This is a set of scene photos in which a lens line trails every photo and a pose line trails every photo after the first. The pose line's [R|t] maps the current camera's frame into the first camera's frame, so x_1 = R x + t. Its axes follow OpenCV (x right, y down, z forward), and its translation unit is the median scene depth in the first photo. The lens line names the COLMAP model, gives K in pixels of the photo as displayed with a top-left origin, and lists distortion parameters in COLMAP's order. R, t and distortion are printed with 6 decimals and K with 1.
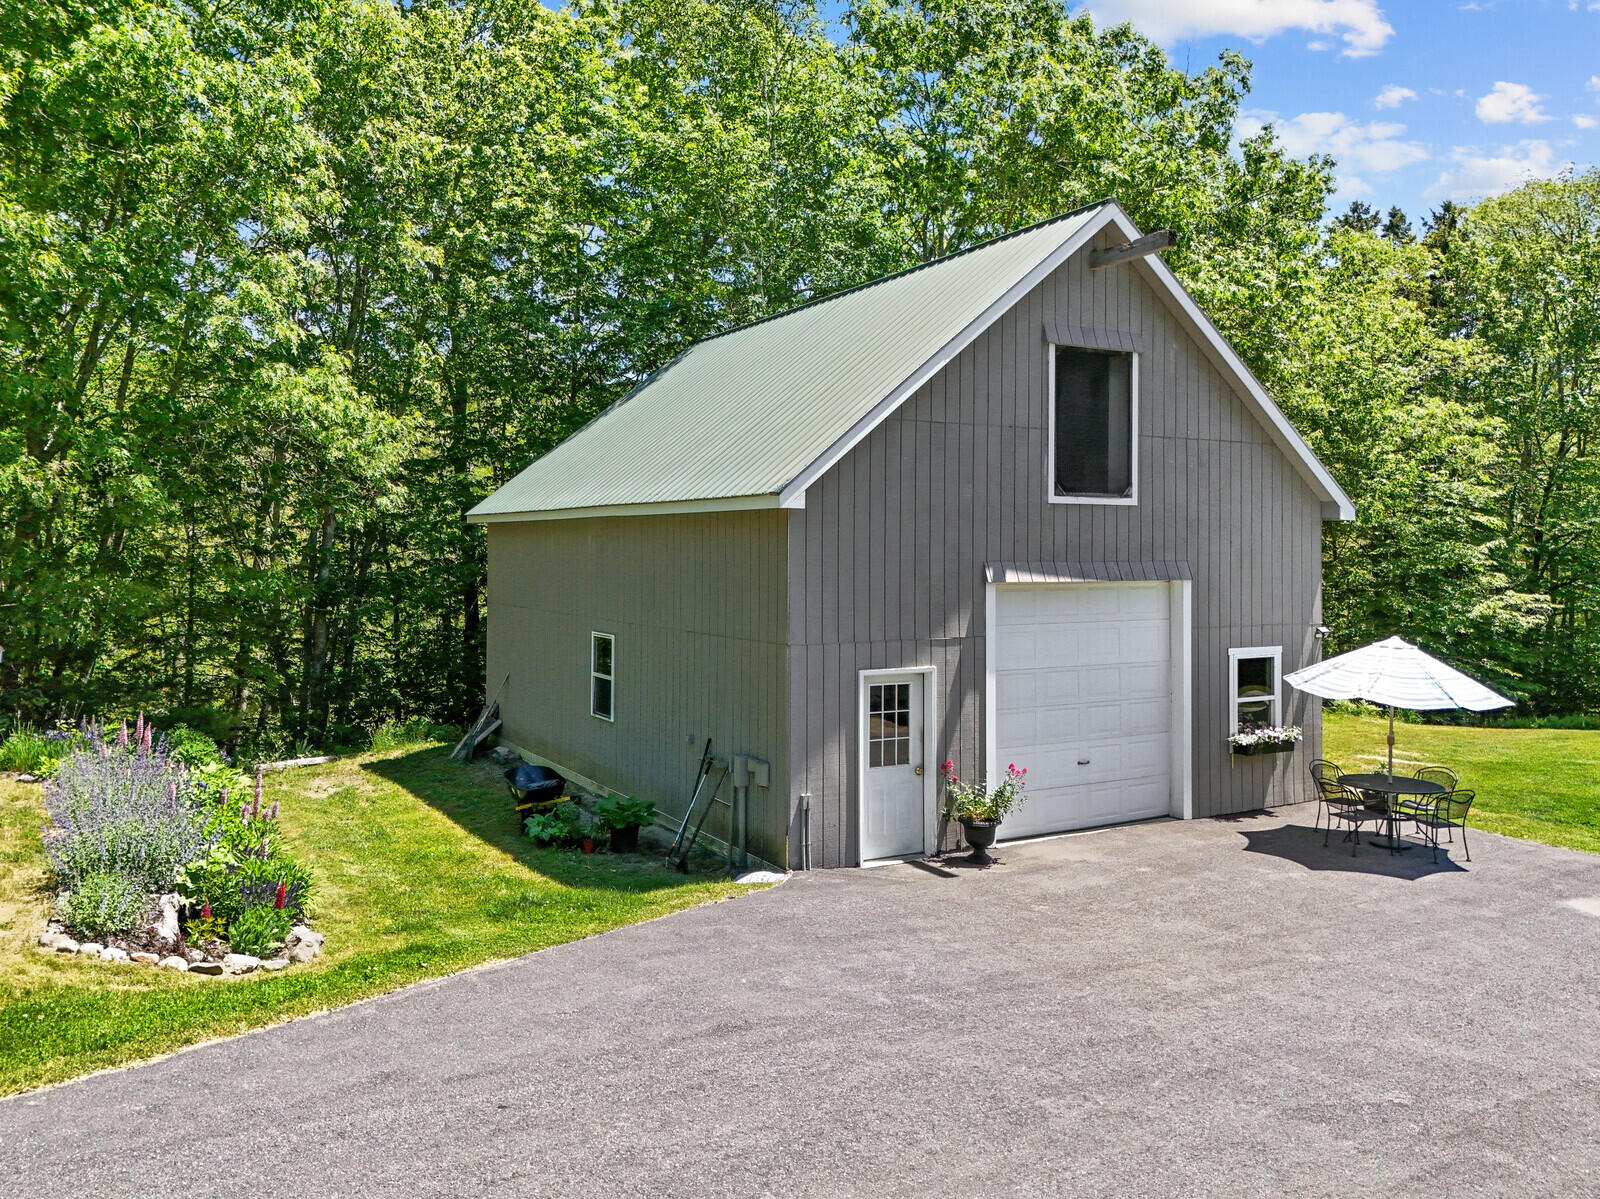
lens RADIAL K [[1121.1, 0, 797.0], [0, 1121.1, 592.2], [0, 0, 1]] dist [-0.029863, -0.000561]
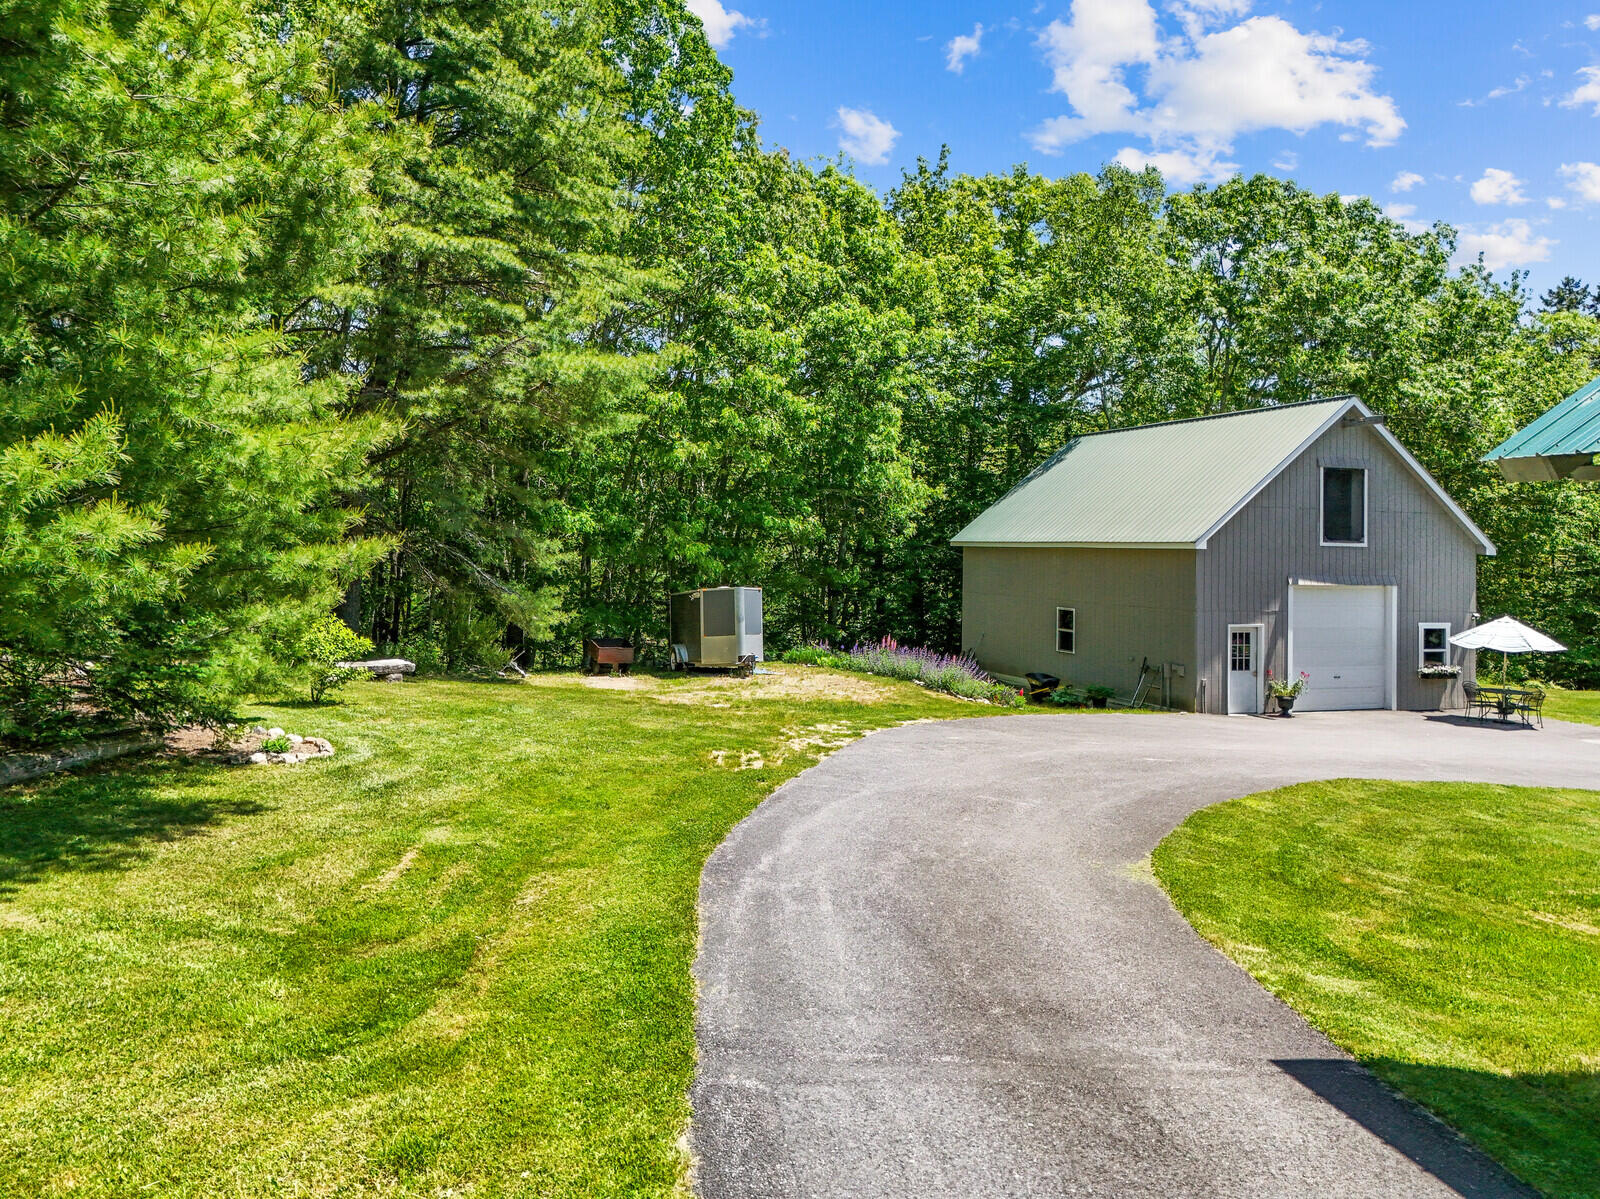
lens RADIAL K [[1121.1, 0, 771.9], [0, 1121.1, 558.0], [0, 0, 1]] dist [-0.029863, -0.000561]
pose [[0.979694, 0.016872, -0.199786, -0.335291], [-0.023163, 0.999305, -0.029191, 0.022767], [0.199154, 0.033226, 0.979405, -1.136960]]
